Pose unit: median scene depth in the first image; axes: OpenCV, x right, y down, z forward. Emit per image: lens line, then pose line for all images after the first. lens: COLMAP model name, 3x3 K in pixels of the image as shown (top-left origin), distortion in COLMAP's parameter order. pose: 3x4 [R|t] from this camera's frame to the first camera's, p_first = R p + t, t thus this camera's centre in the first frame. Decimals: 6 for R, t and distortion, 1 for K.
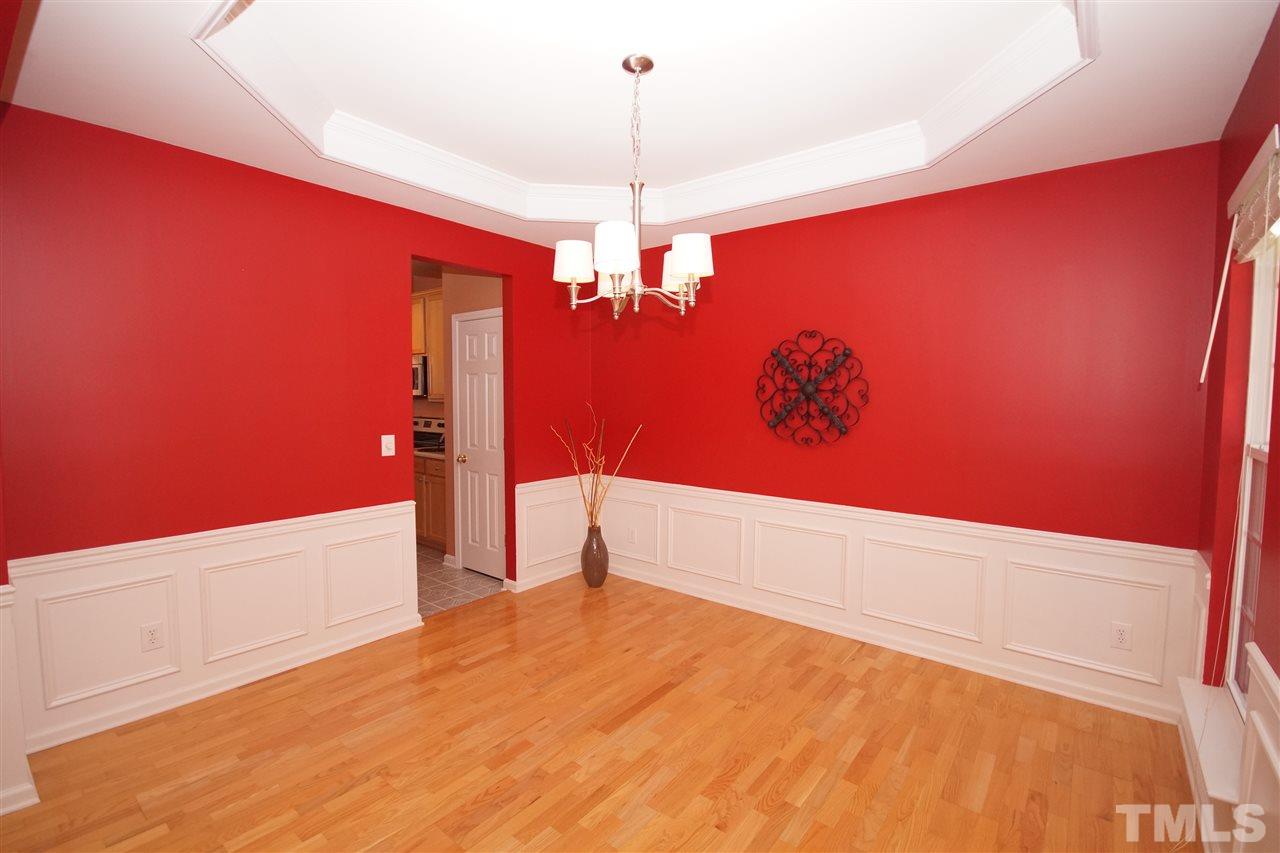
lens RADIAL K [[563.7, 0, 640.6], [0, 563.7, 427.7], [0, 0, 1]] dist [0.001068, -0.006070]
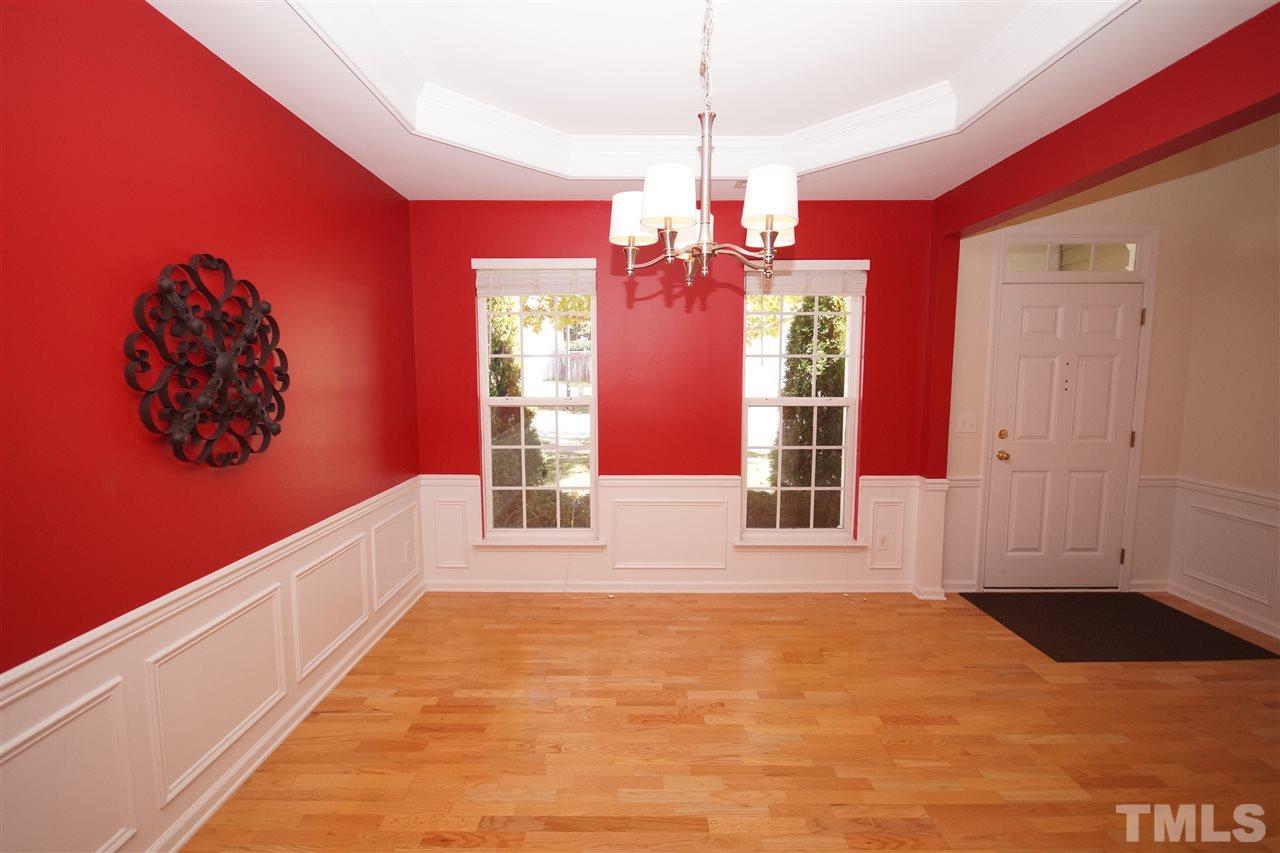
lens RADIAL K [[563.7, 0, 627.8], [0, 563.7, 424.8], [0, 0, 1]] dist [0.001068, -0.006070]
pose [[-0.618214, -0.074857, 0.782437, -0.407904], [0.038661, 0.991354, 0.125391, -0.066346], [-0.785059, 0.107768, -0.609974, 1.099767]]
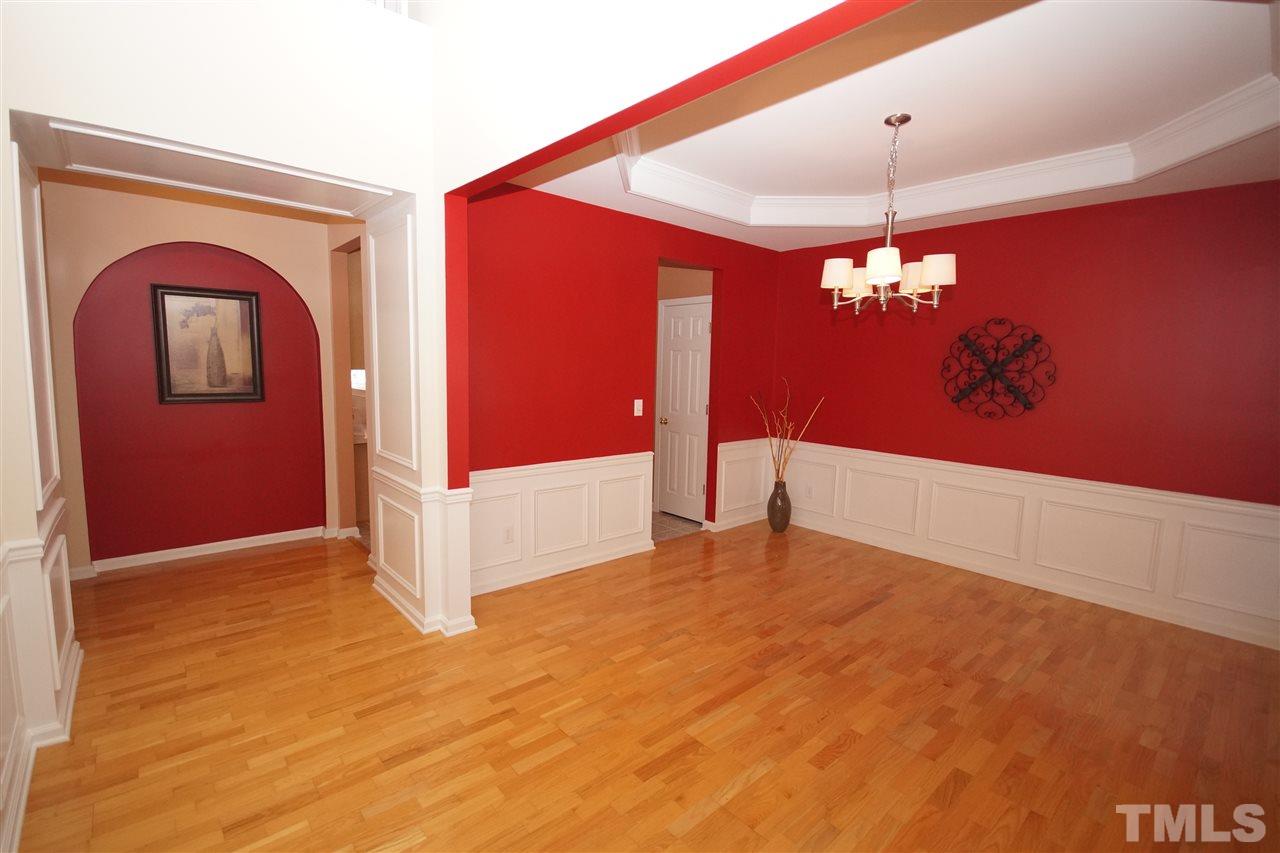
lens RADIAL K [[563.7, 0, 641.0], [0, 563.7, 426.2], [0, 0, 1]] dist [0.001068, -0.006070]
pose [[0.984487, 0.034675, -0.171996, -0.224378], [-0.026092, 0.998311, 0.051914, 0.006795], [0.173505, -0.046621, 0.983729, -0.277209]]
